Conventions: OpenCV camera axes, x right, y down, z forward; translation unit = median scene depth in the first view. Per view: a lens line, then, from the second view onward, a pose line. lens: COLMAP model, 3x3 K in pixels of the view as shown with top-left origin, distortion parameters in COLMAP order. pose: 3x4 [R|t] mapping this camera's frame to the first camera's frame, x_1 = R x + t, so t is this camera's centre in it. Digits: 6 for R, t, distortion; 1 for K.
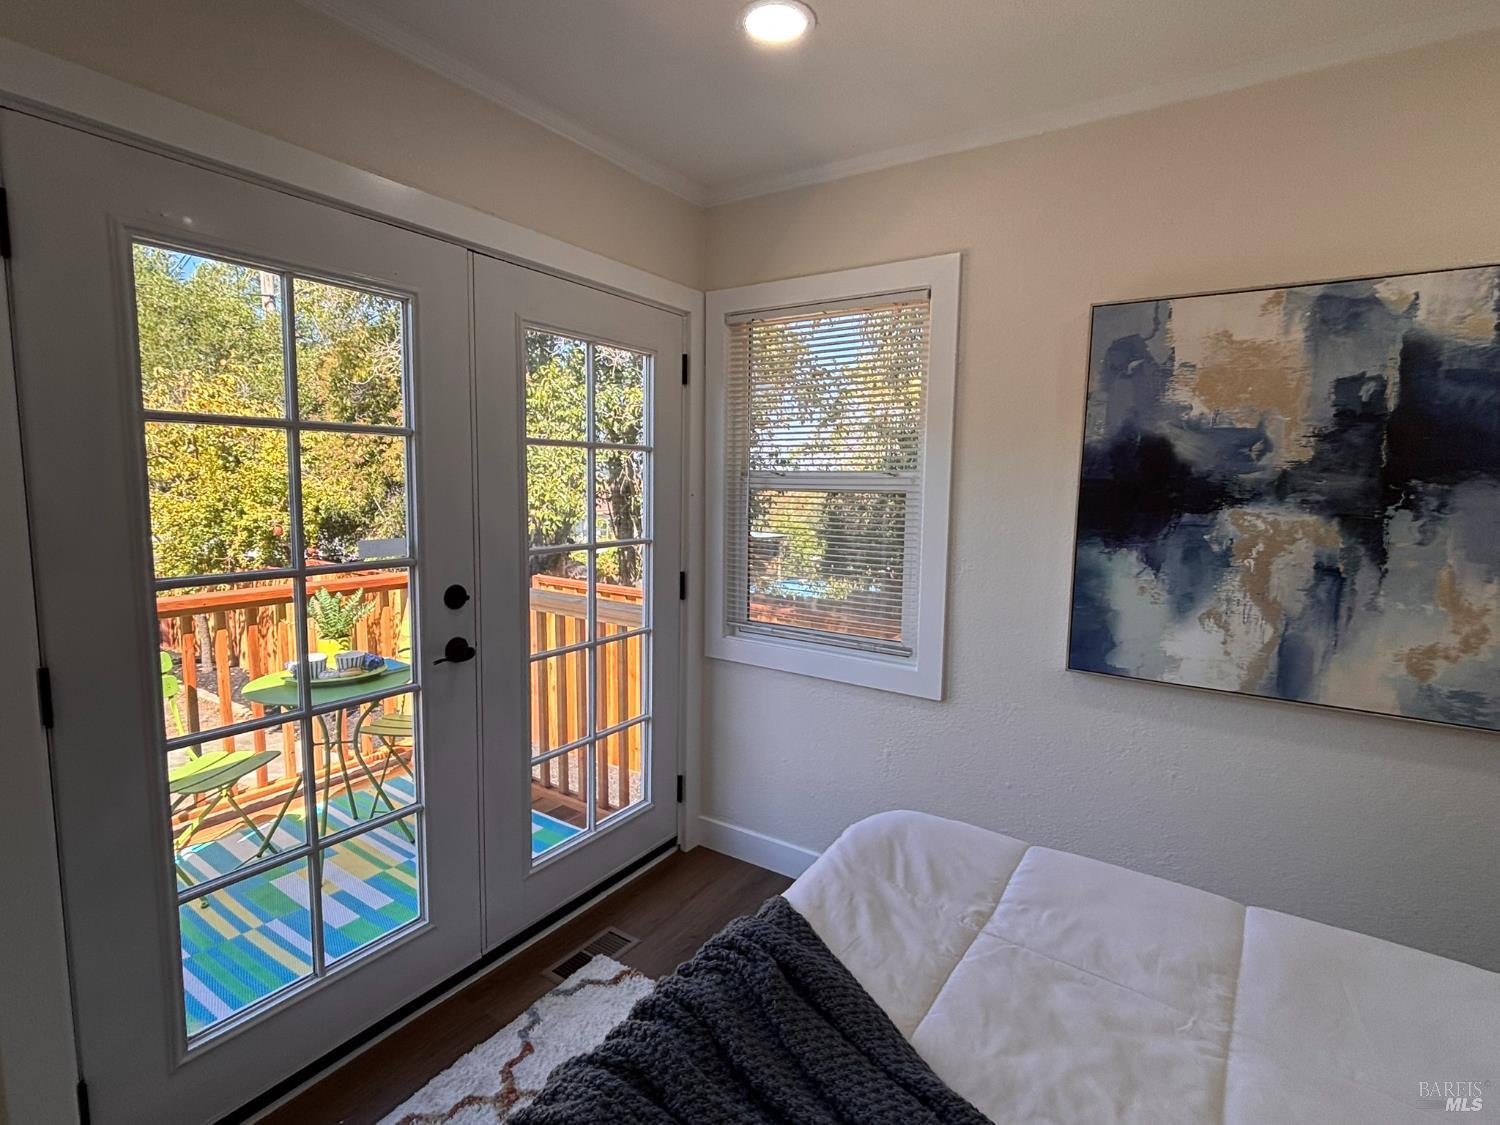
lens RADIAL K [[736.8, 0, 750.0], [0, 736.8, 562.5], [0, 0, 1]] dist [-0.001528, 0.000348]
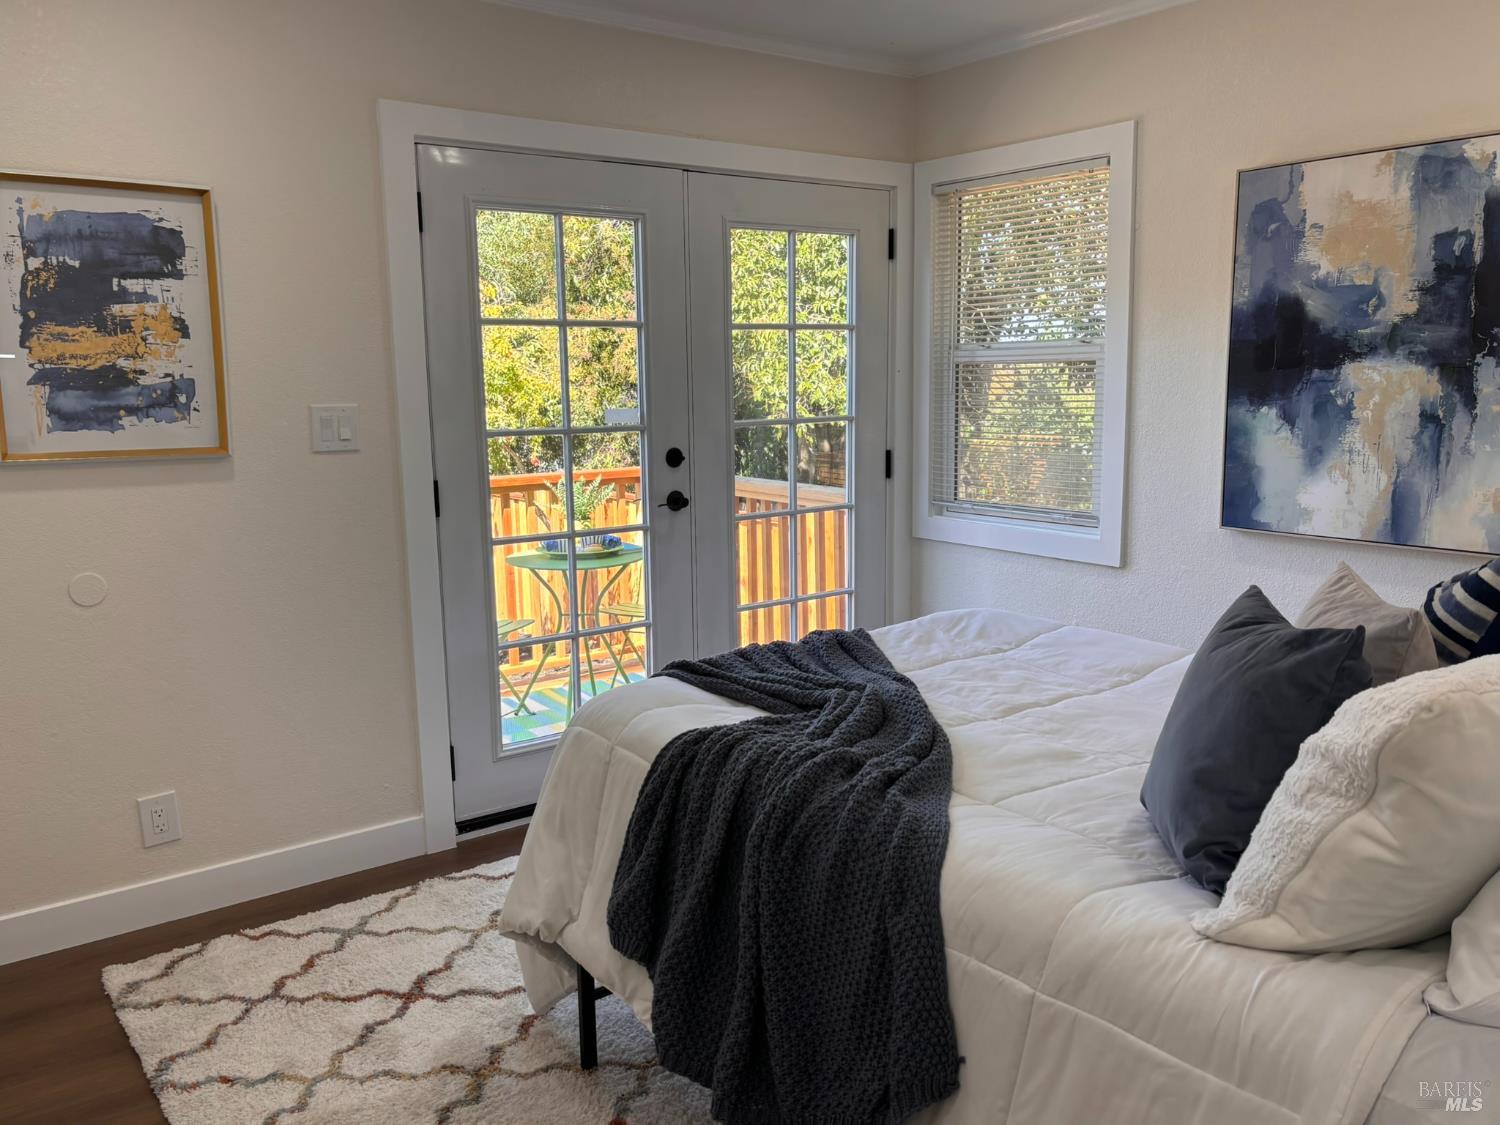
lens RADIAL K [[1184.5, 0, 750.0], [0, 1184.5, 562.5], [0, 0, 1]] dist [0.068949, -0.056836]
pose [[0.941933, 0.020226, -0.335191, 0.429742], [-0.001944, 0.998496, 0.054788, 0.120235], [0.335795, -0.050955, 0.940556, -0.925255]]
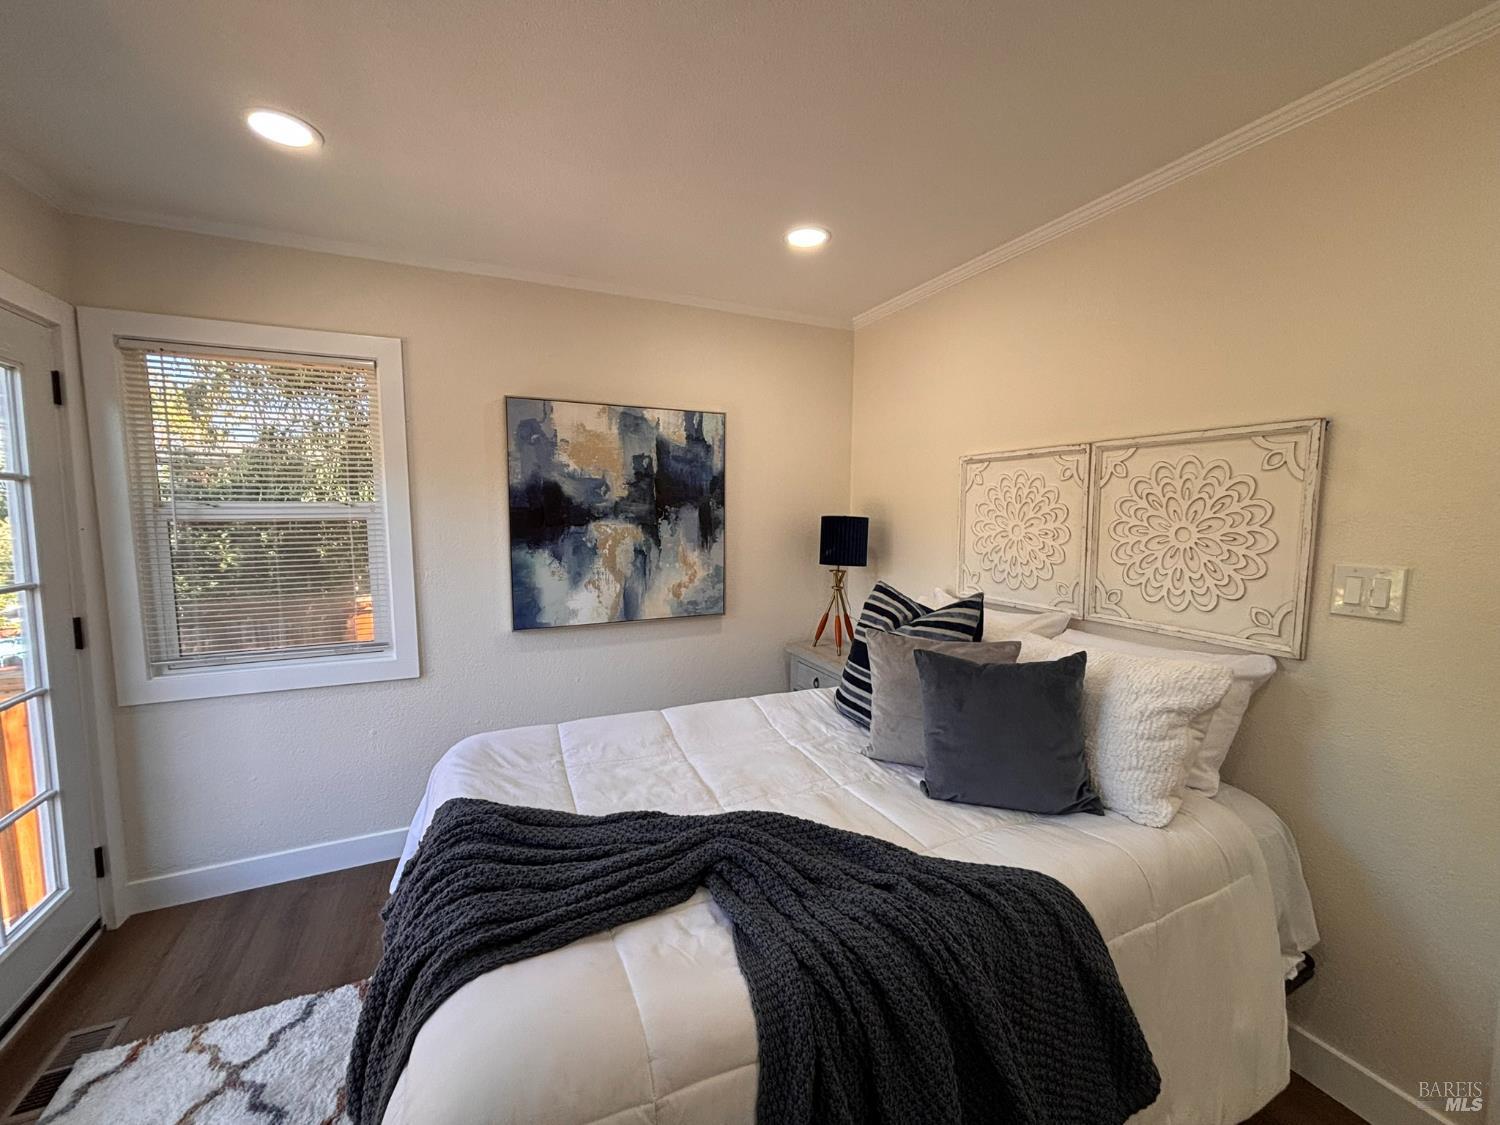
lens RADIAL K [[593.4, 0, 750.0], [0, 593.4, 562.5], [0, 0, 1]] dist [0.001559, -0.000013]
pose [[0.528136, -0.092220, 0.844137, -0.389893], [0.104193, 0.993611, 0.043361, 0.001391], [-0.842743, 0.065053, 0.534371, -0.097261]]
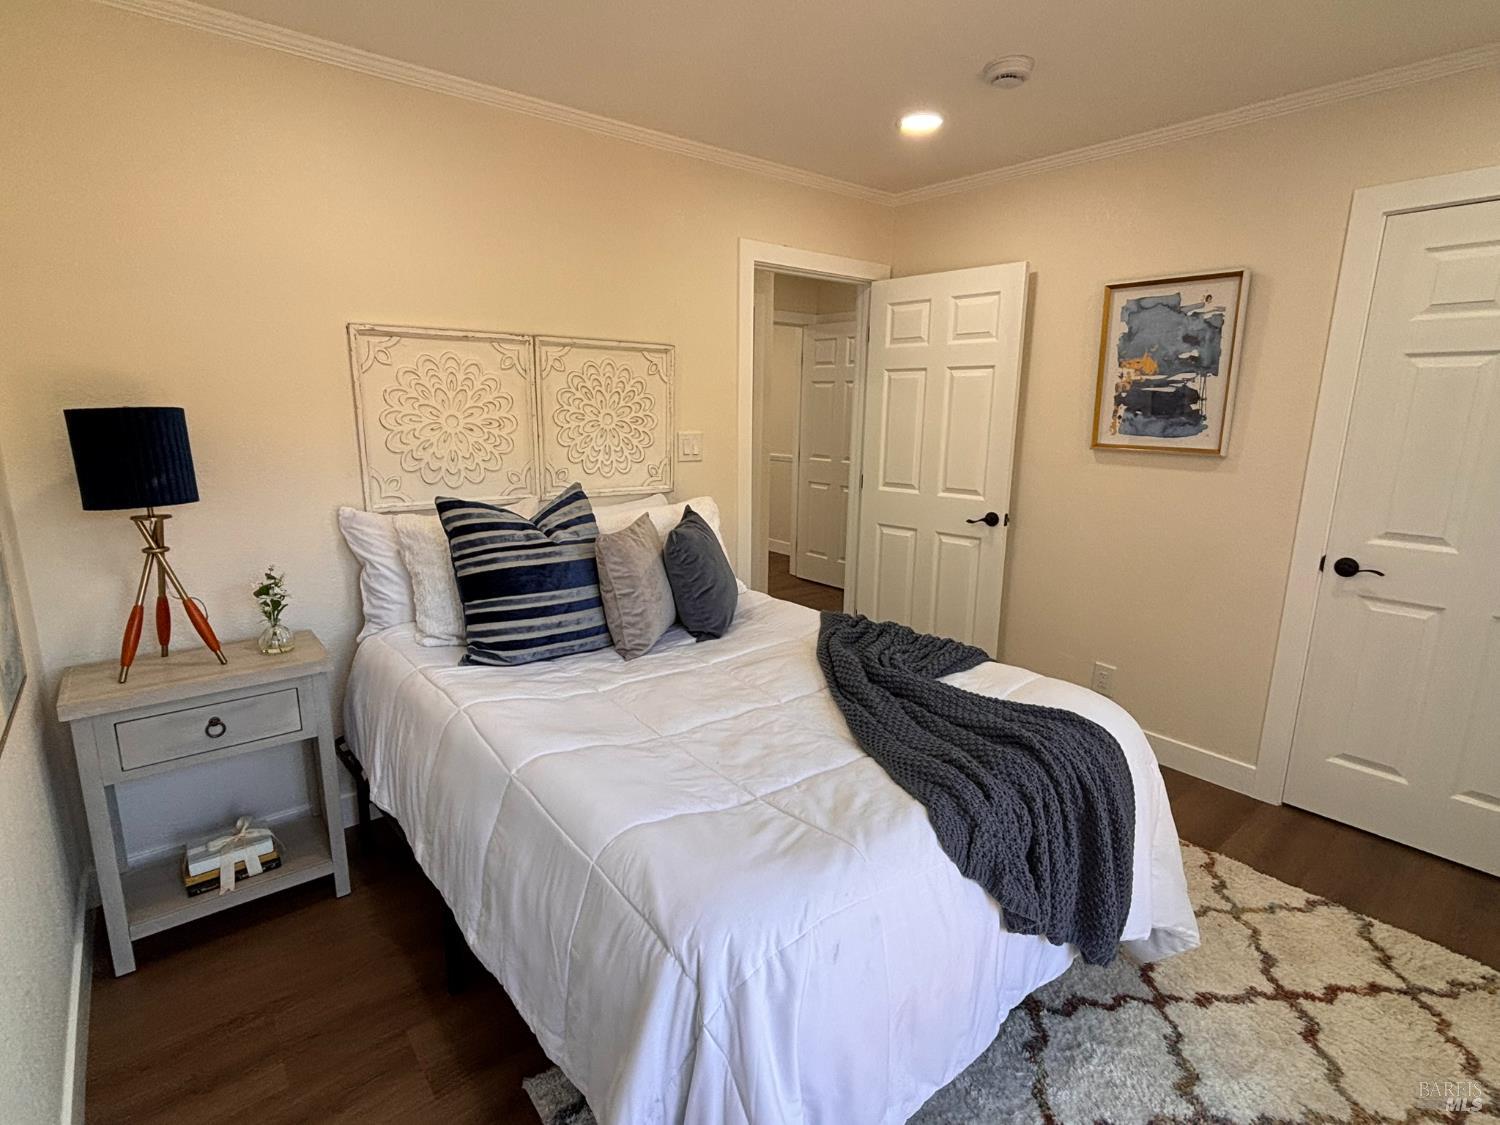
lens RADIAL K [[737.7, 0, 750.0], [0, 737.7, 562.5], [0, 0, 1]] dist [-0.038979, -0.000308]
pose [[-0.955697, -0.091566, 0.279749, 0.023956], [0.001908, 0.948438, 0.316956, -0.137032], [-0.294348, 0.303447, -0.906245, 1.261776]]
